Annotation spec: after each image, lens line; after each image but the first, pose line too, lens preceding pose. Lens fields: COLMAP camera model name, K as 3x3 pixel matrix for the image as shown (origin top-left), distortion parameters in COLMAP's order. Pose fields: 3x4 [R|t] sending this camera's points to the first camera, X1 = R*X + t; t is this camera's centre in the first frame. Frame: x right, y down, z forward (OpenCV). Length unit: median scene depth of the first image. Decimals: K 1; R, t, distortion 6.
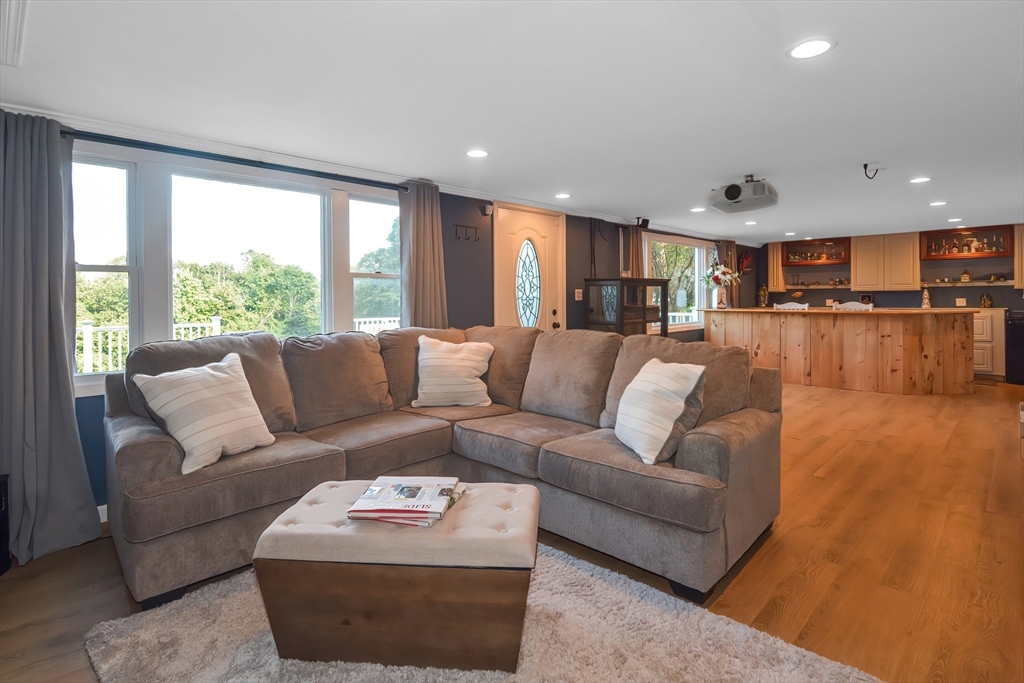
lens RADIAL K [[510.3, 0, 514.4], [0, 510.3, 299.6], [0, 0, 1]] dist [-0.012130, -0.001981]
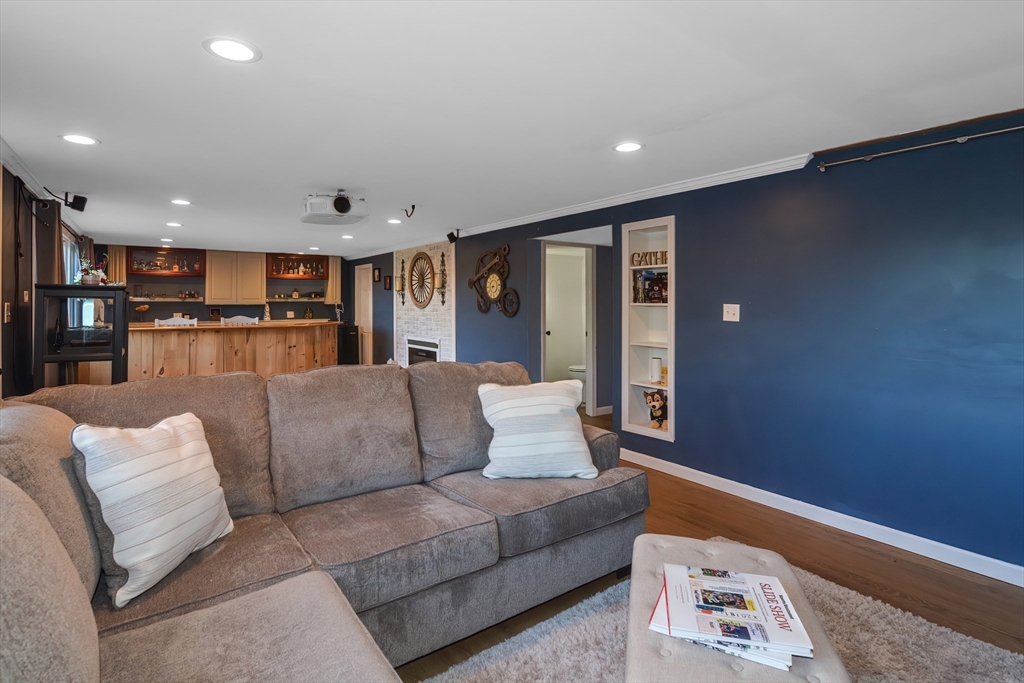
lens RADIAL K [[510.3, 0, 506.8], [0, 510.3, 302.6], [0, 0, 1]] dist [-0.012130, -0.001981]
pose [[0.168481, 0.009809, 0.985656, -0.238867], [0.003163, 0.999940, -0.010492, -0.009640], [-0.985700, 0.004885, 0.168440, 0.288615]]
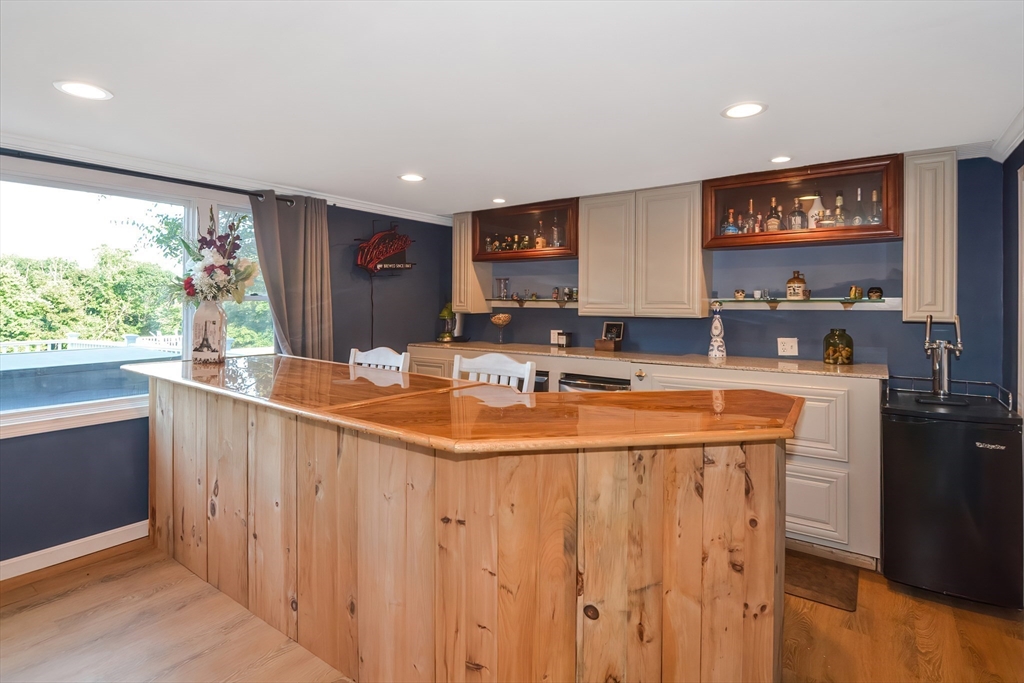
lens RADIAL K [[510.3, 0, 503.3], [0, 510.3, 301.9], [0, 0, 1]] dist [-0.012130, -0.001981]
pose [[0.990241, 0.011049, 0.138927, 0.598476], [-0.010571, 0.999935, -0.004181, -0.029569], [-0.138965, 0.002671, 0.990294, 0.619731]]
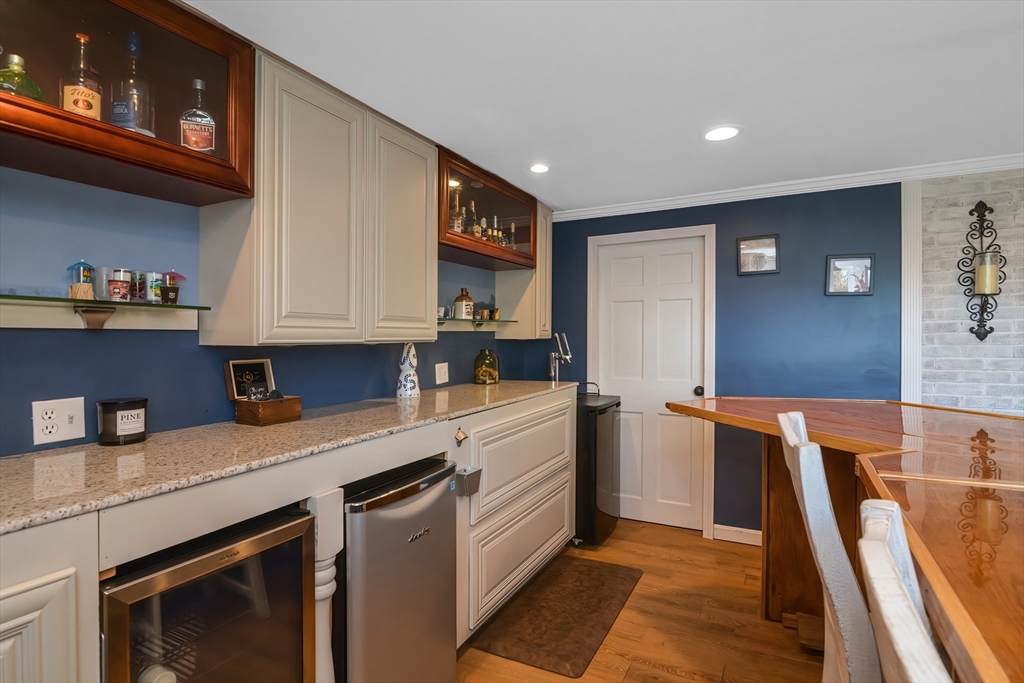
lens RADIAL K [[510.3, 0, 507.8], [0, 510.3, 340.3], [0, 0, 1]] dist [-0.012130, -0.001981]
pose [[-0.284021, -0.001388, 0.958817, 0.516867], [0.006733, 0.999971, 0.003442, -0.021203], [-0.958794, 0.007433, -0.284003, 1.085297]]
